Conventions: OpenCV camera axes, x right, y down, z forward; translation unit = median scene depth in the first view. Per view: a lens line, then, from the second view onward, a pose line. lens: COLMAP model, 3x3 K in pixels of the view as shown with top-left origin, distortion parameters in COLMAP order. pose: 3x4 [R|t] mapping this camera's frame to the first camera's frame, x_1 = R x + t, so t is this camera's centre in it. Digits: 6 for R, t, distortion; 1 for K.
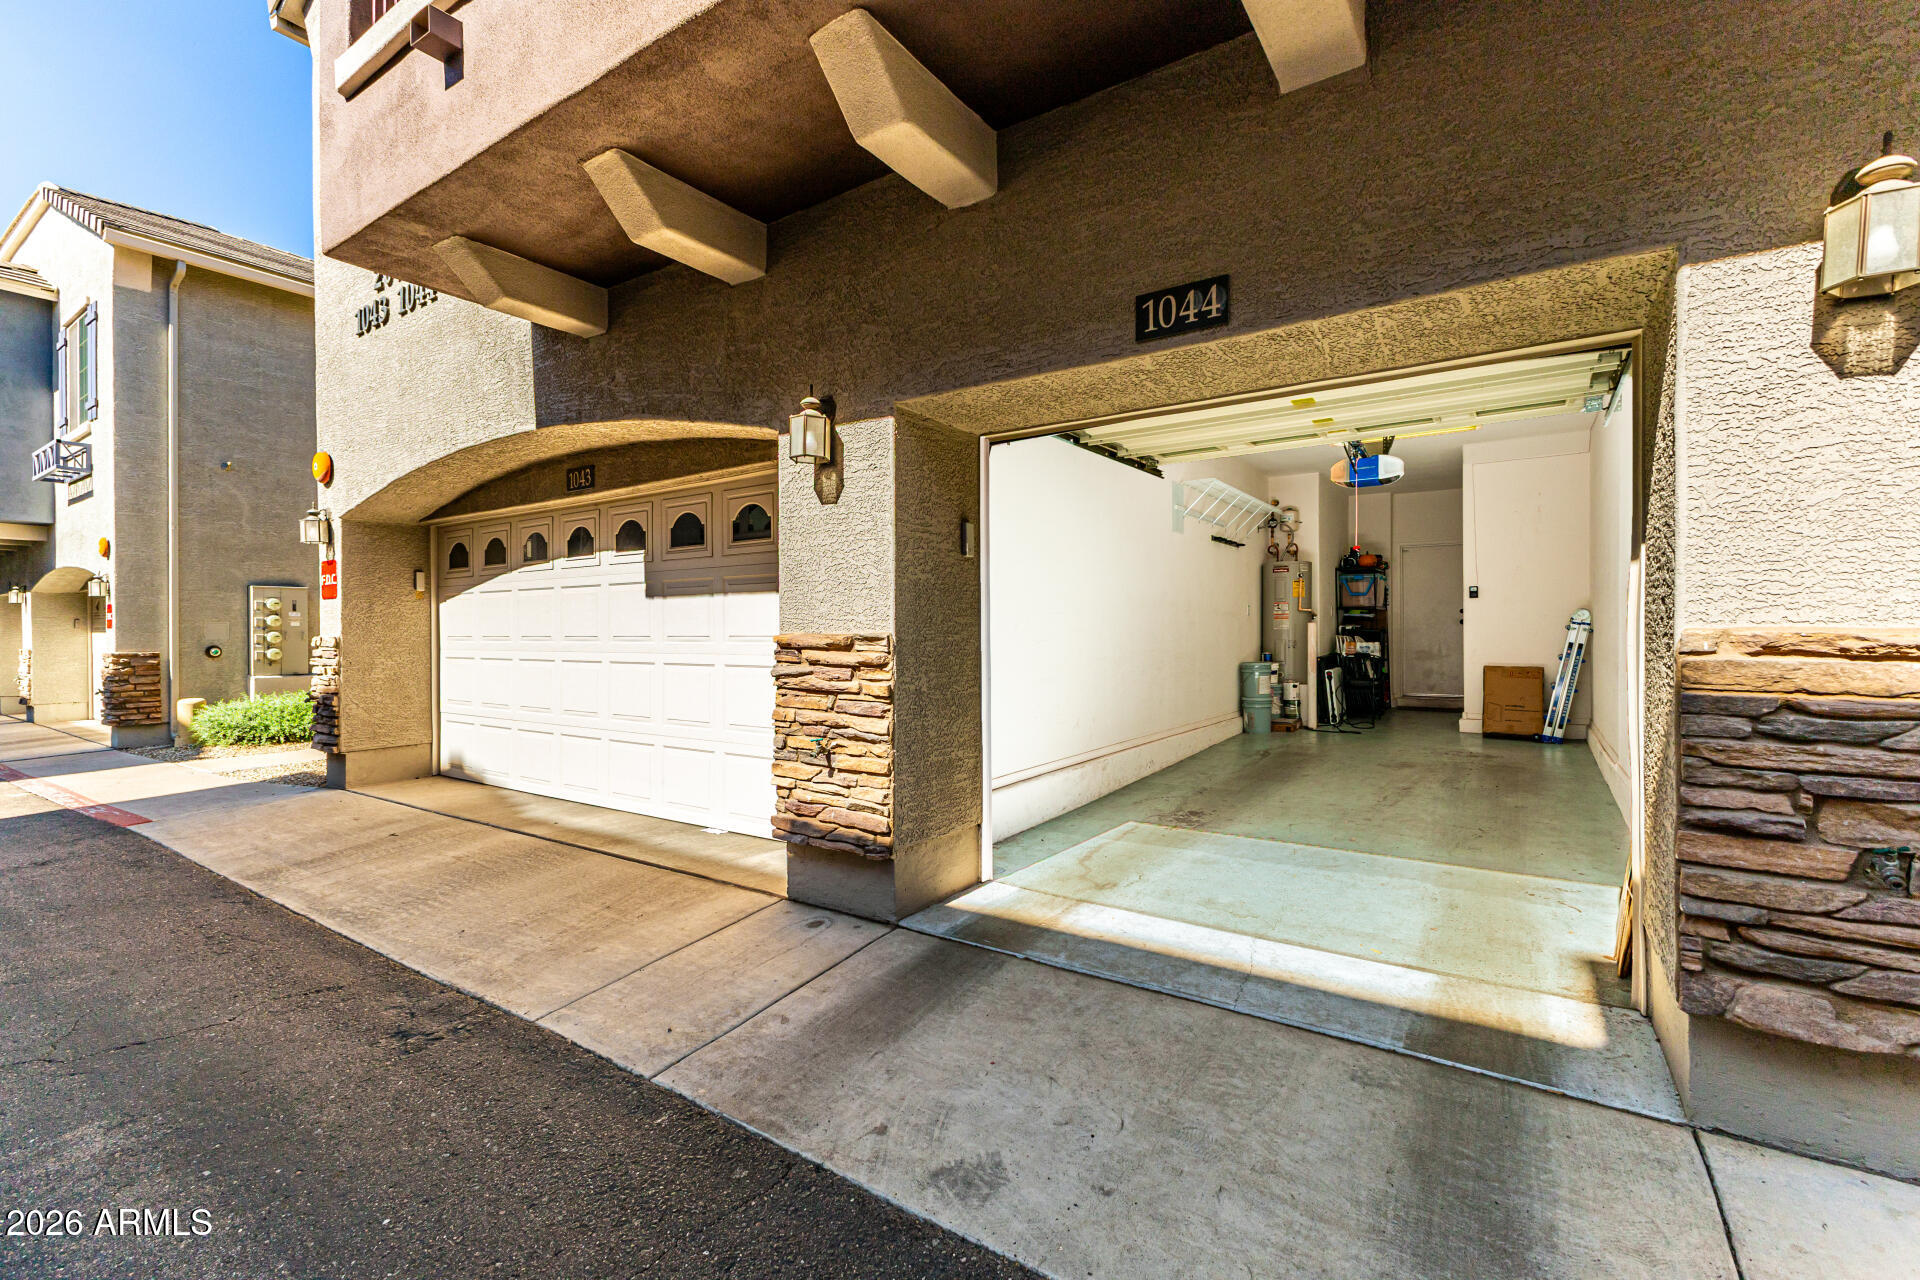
lens RADIAL K [[825.6, 0, 961.8], [0, 825.6, 632.8], [0, 0, 1]] dist [0.007844, 0.000279]
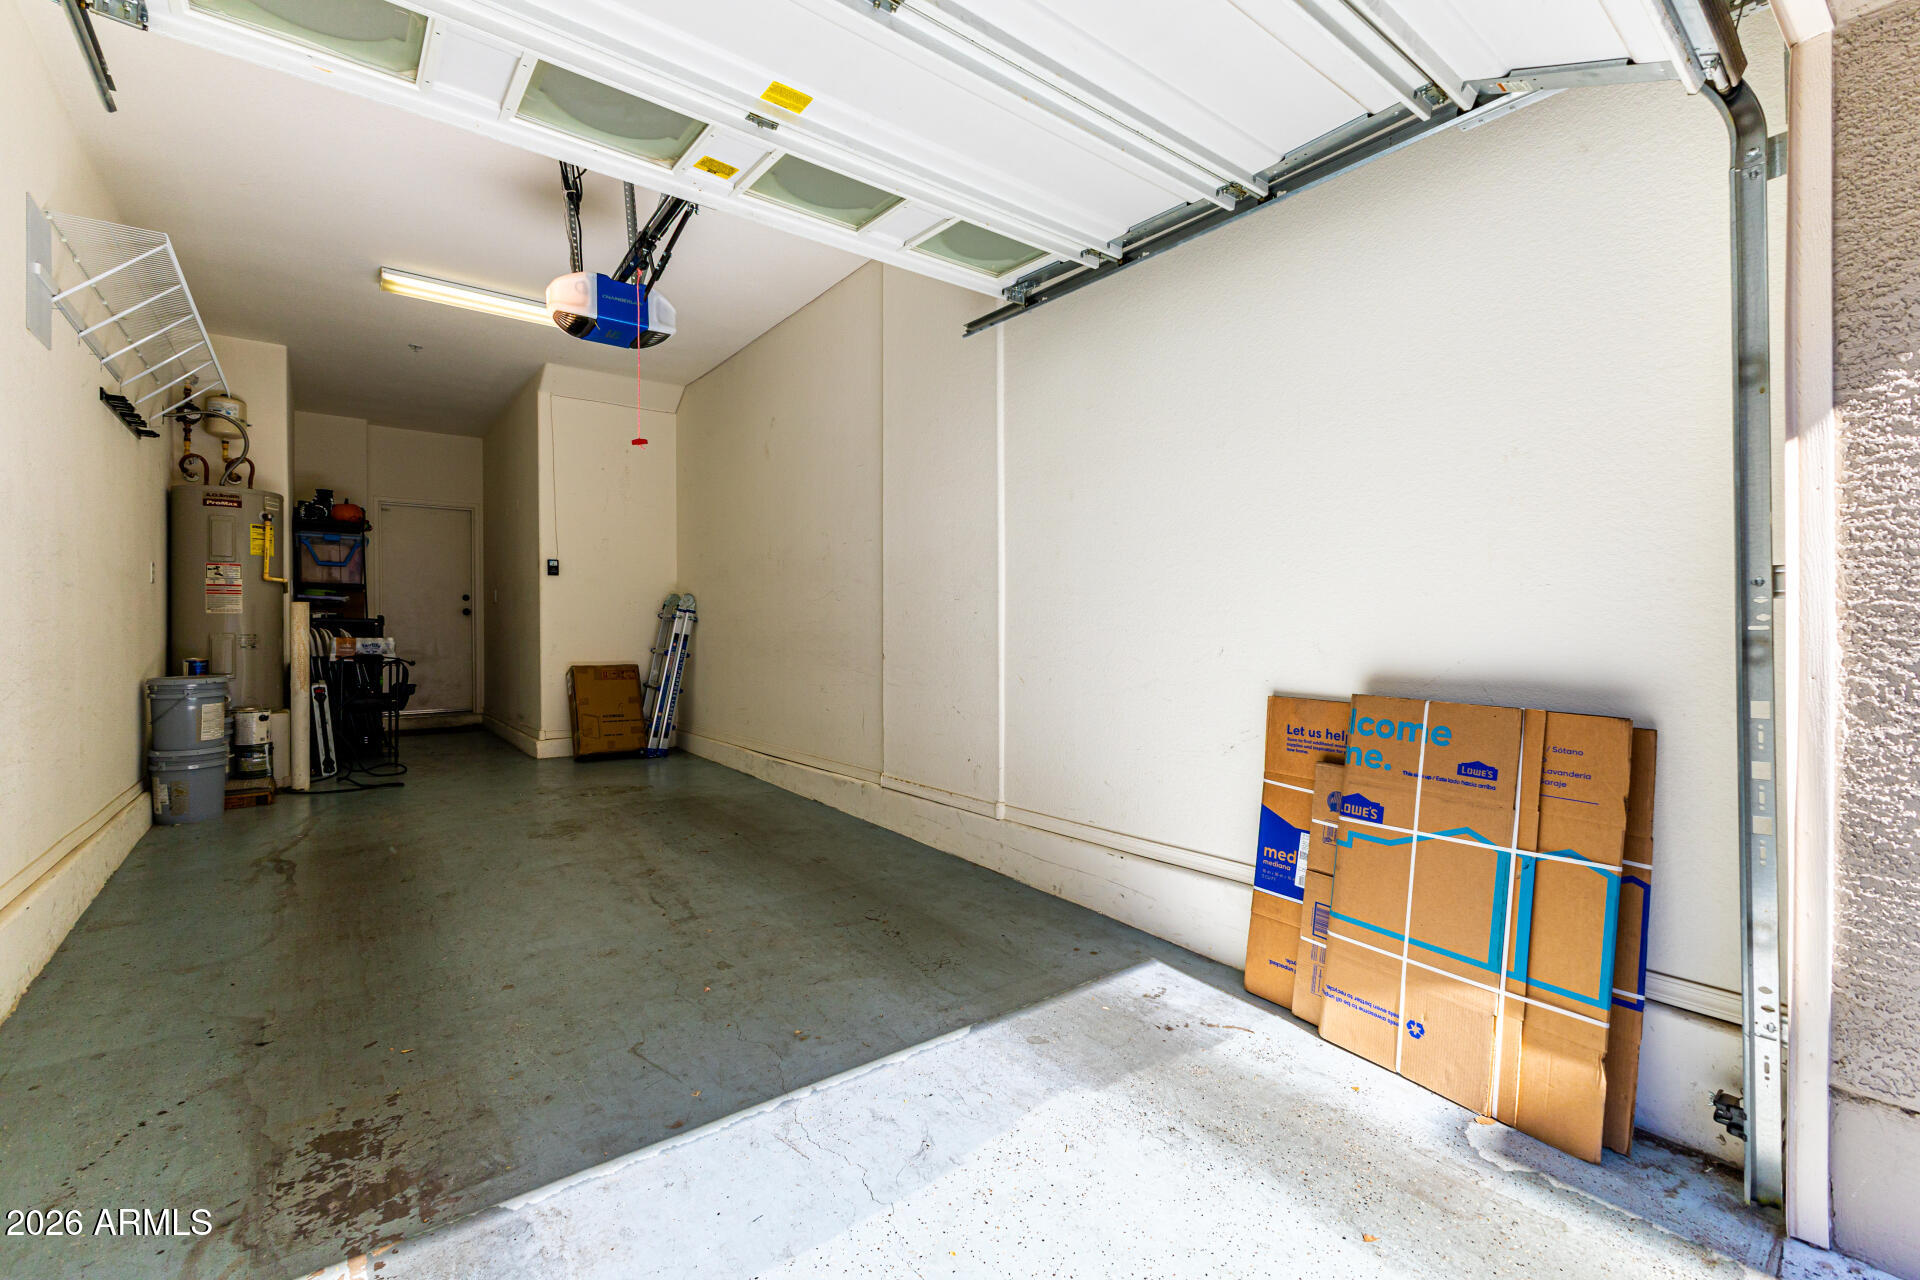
lens RADIAL K [[825.6, 0, 961.4], [0, 825.6, 631.5], [0, 0, 1]] dist [0.007844, 0.000279]
pose [[0.313166, 0.000956, 0.949698, 0.027668], [0.004620, 0.999986, -0.002530, 0.011245], [-0.949687, 0.005180, 0.313157, 0.400646]]
